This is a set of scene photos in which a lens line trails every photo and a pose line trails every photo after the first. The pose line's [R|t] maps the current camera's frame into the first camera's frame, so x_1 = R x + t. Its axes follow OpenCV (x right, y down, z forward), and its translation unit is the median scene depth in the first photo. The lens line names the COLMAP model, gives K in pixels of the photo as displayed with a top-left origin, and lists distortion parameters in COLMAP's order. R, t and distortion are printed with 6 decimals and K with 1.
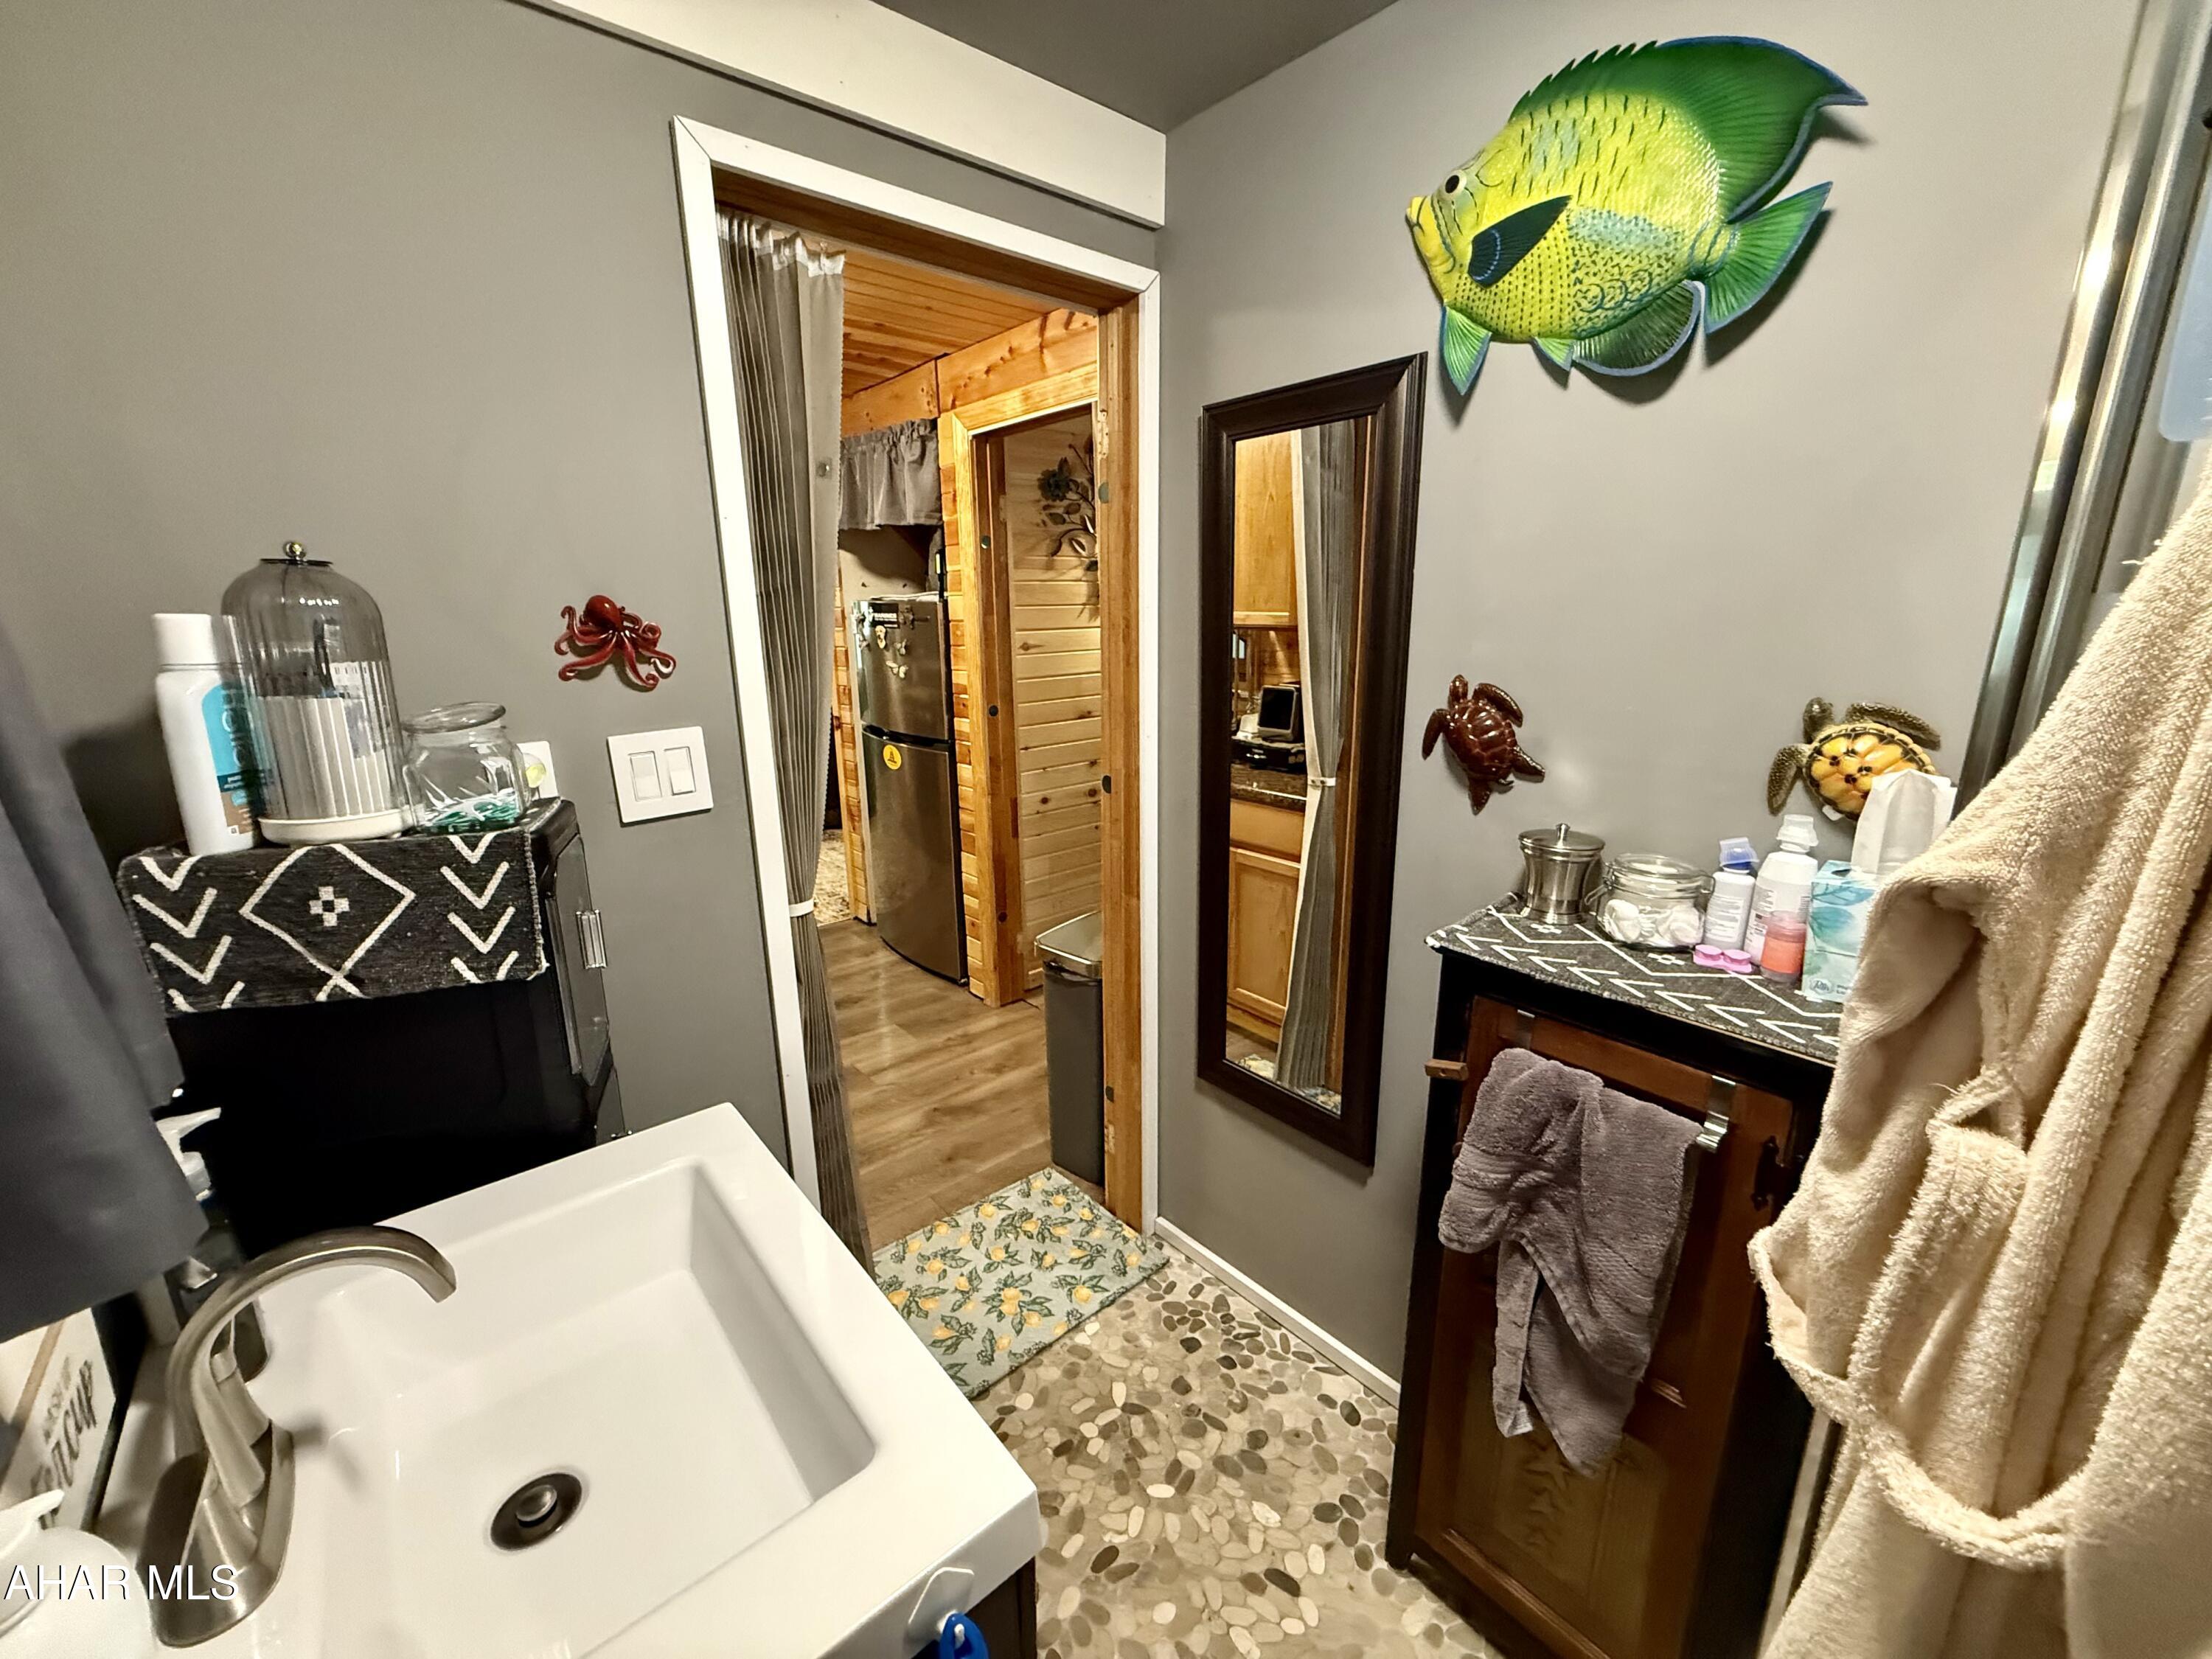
lens RADIAL K [[880.5, 0, 1099.2], [0, 880.5, 827.8], [0, 0, 1]] dist [-0.000885, 0.000121]
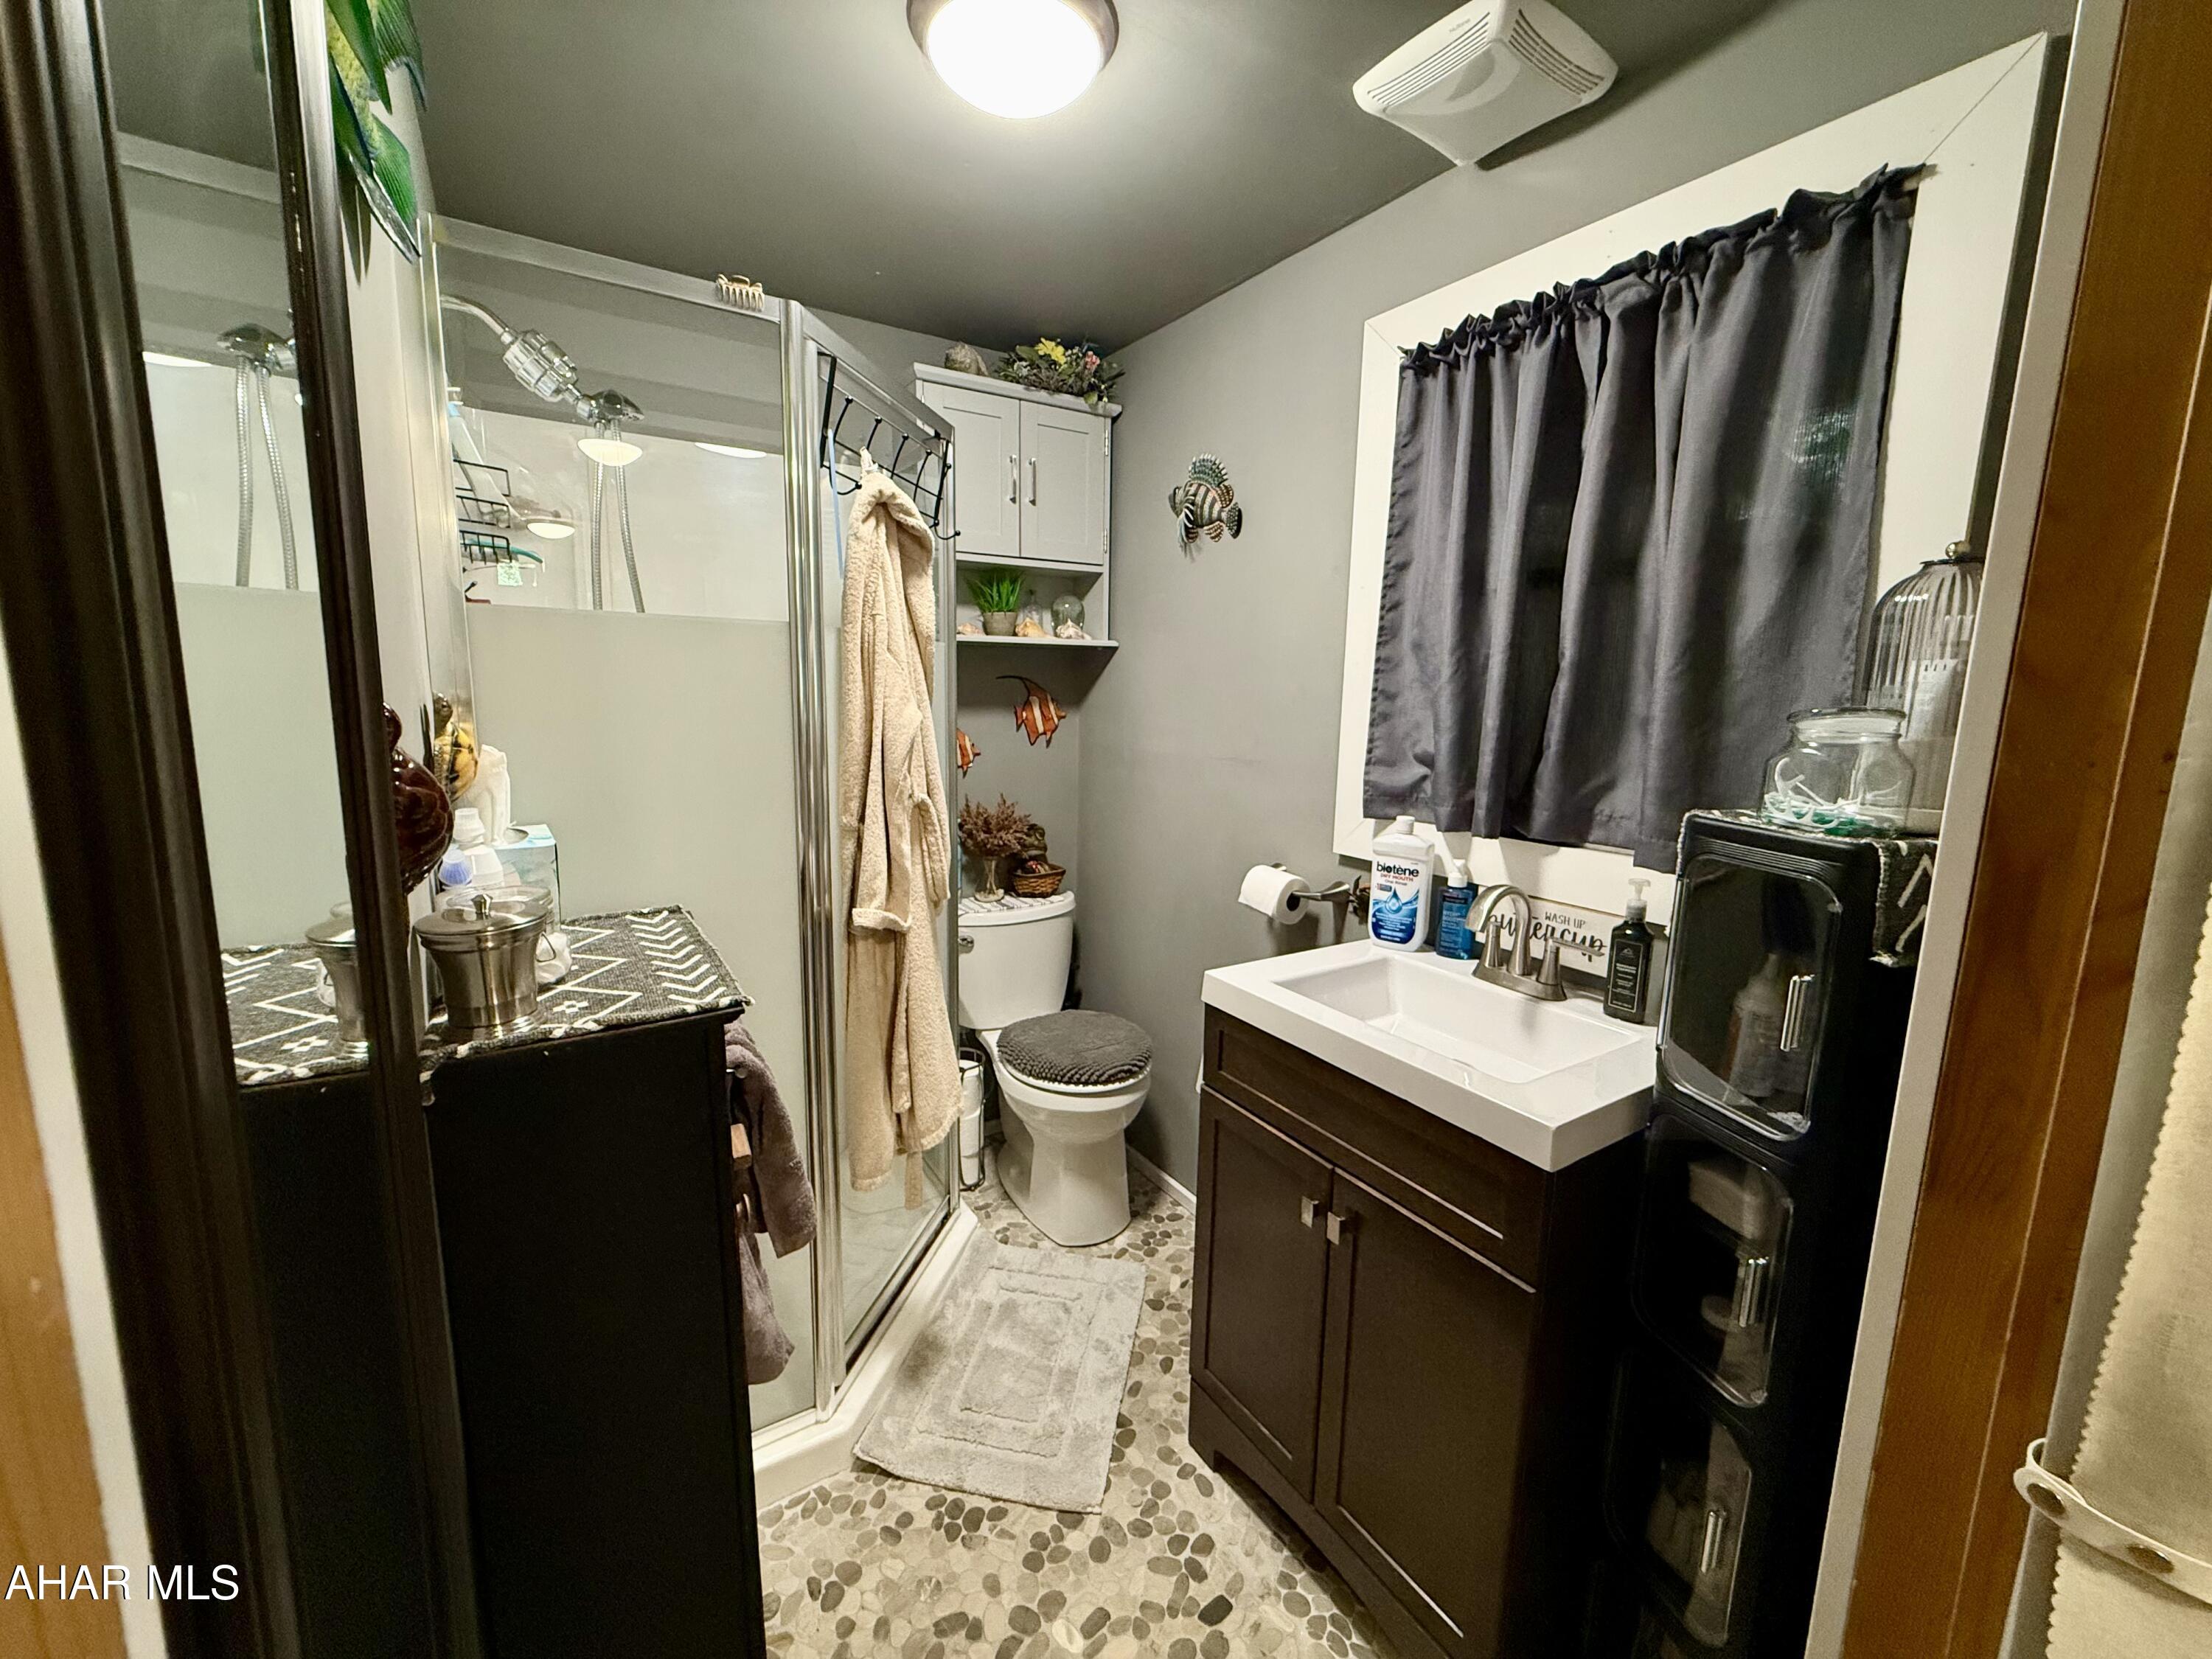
lens RADIAL K [[880.5, 0, 1099.2], [0, 880.5, 827.8], [0, 0, 1]] dist [-0.000885, 0.000121]
pose [[-0.990012, -0.029170, 0.137930, -0.019920], [0.027517, 0.919562, 0.391981, -0.122439], [-0.138269, 0.391862, -0.909575, 0.605285]]
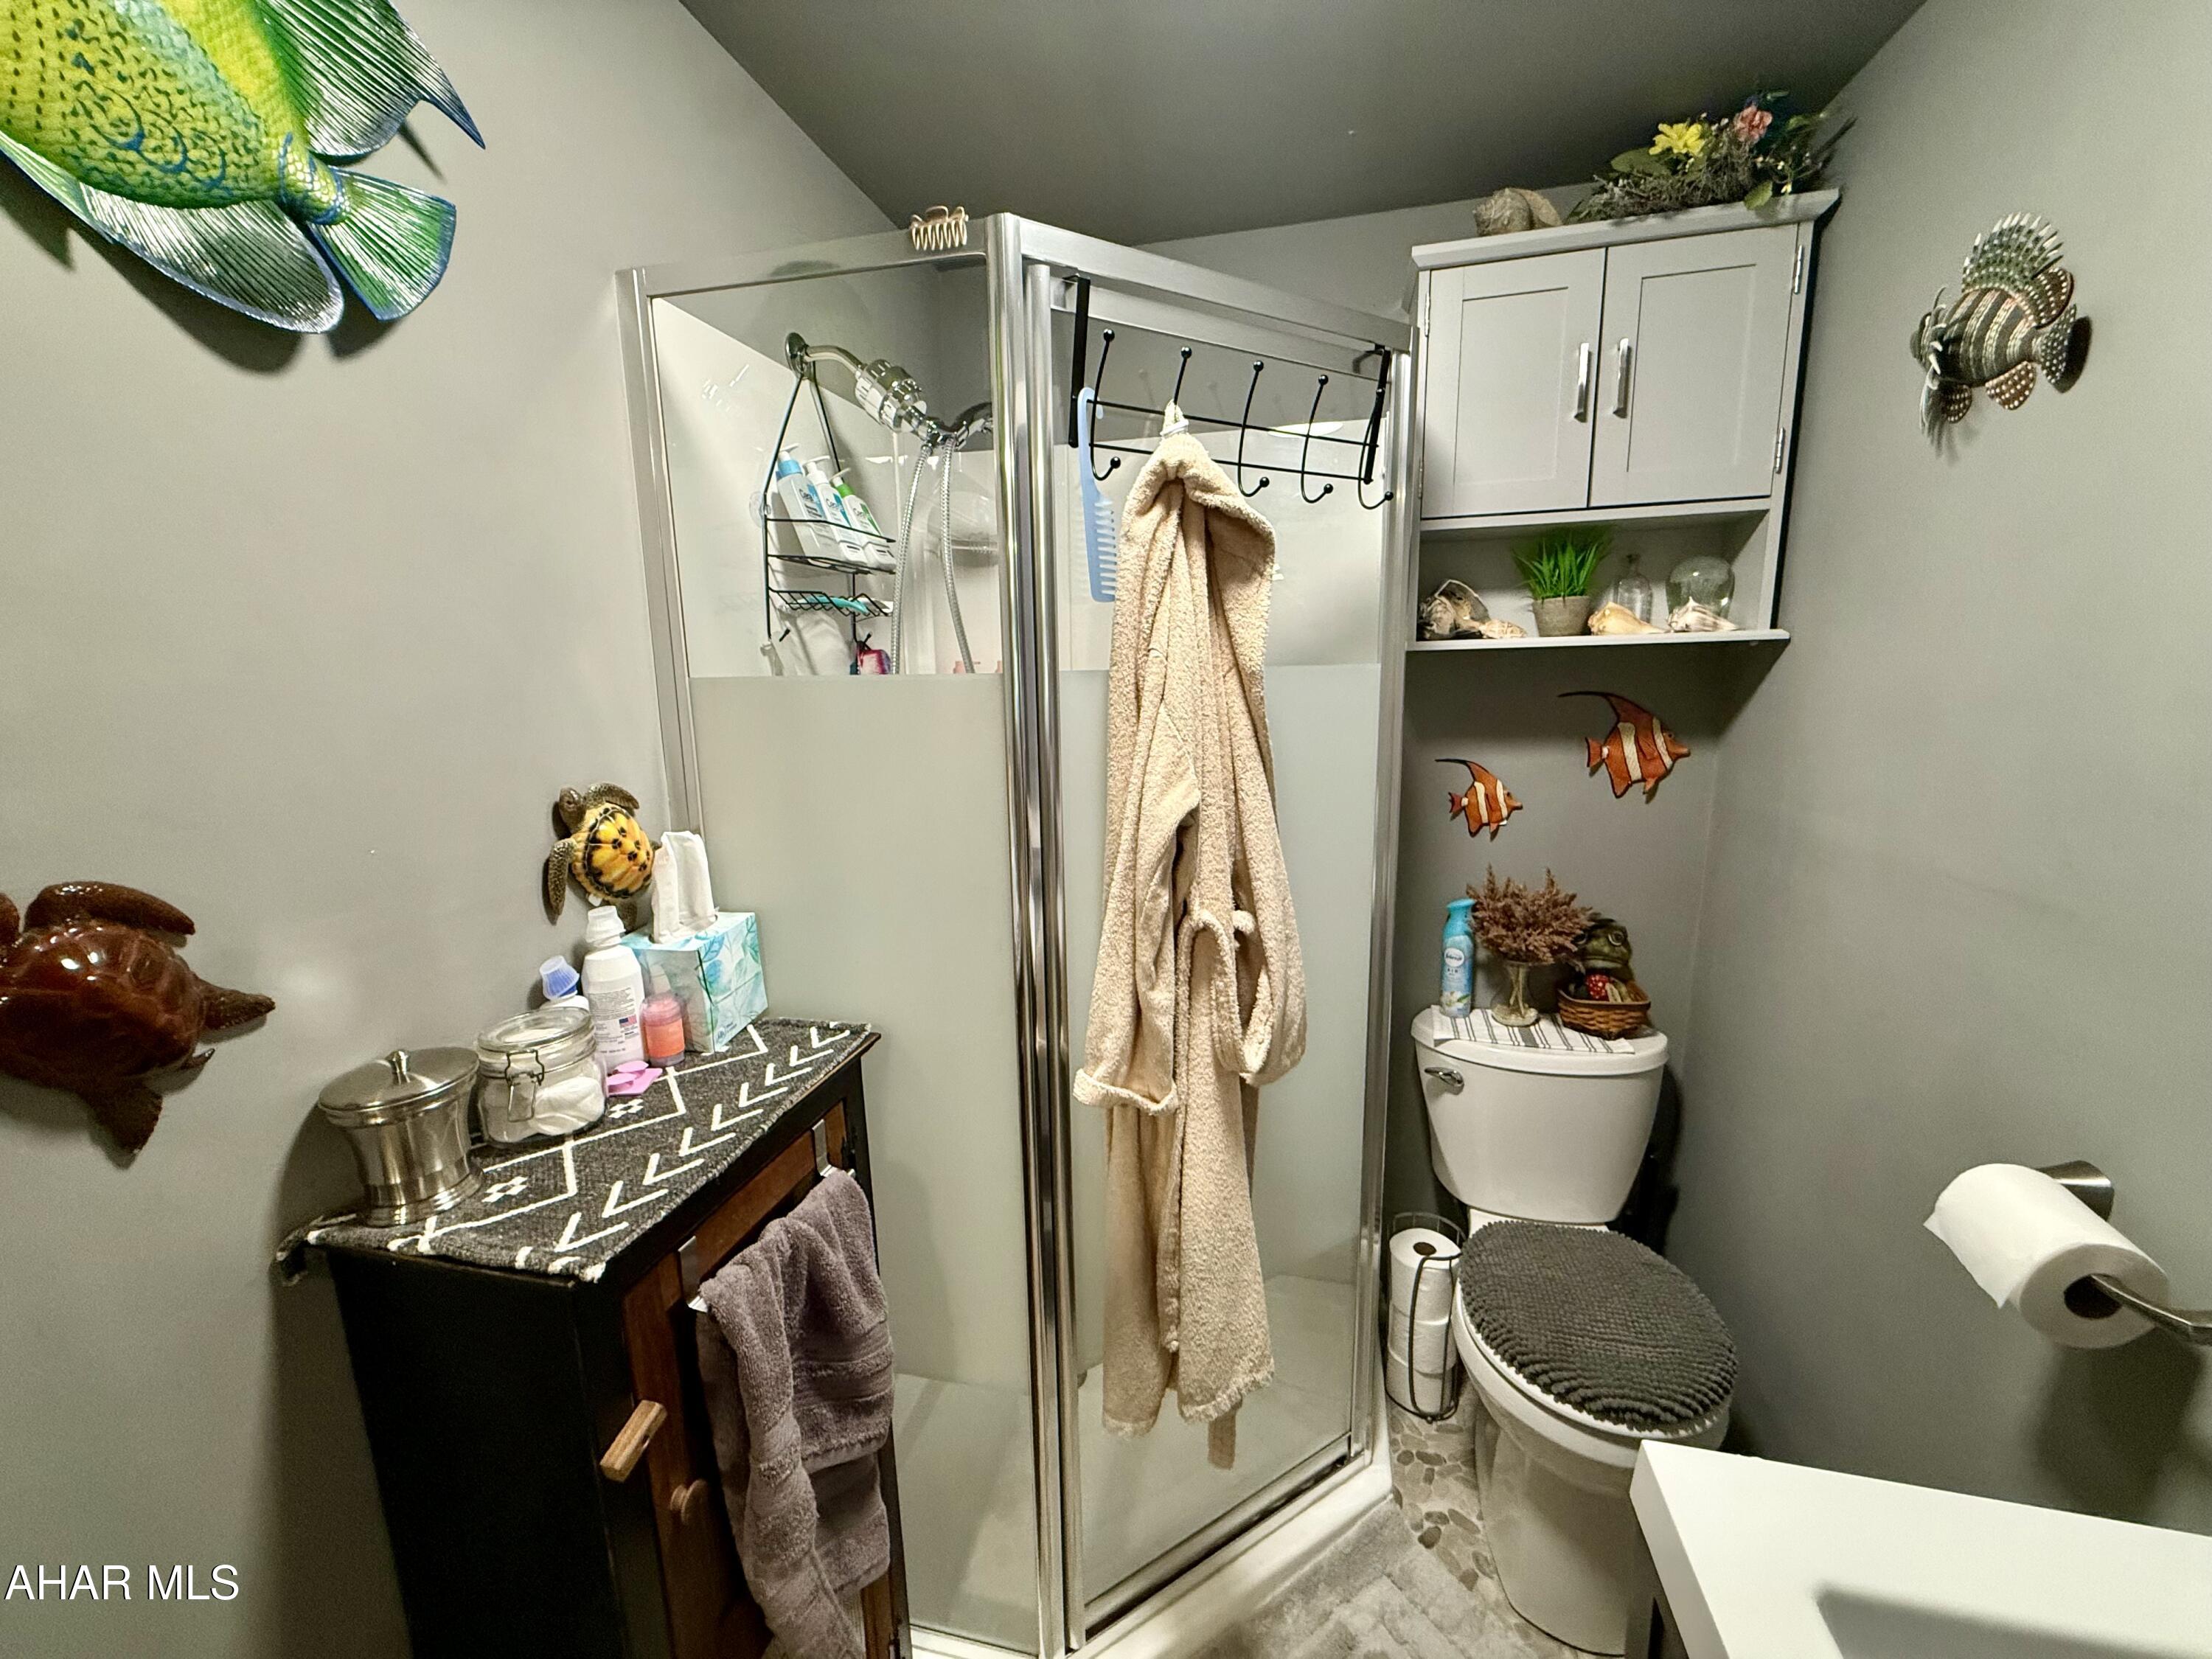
lens RADIAL K [[878.8, 0, 1101.9], [0, 878.8, 827.9], [0, 0, 1]] dist [0.001293, 0.000066]
pose [[-0.586883, -0.125741, 0.799848, -0.087324], [0.224920, 0.923668, 0.310240, -0.088306], [-0.777804, 0.361976, -0.513804, 0.343842]]
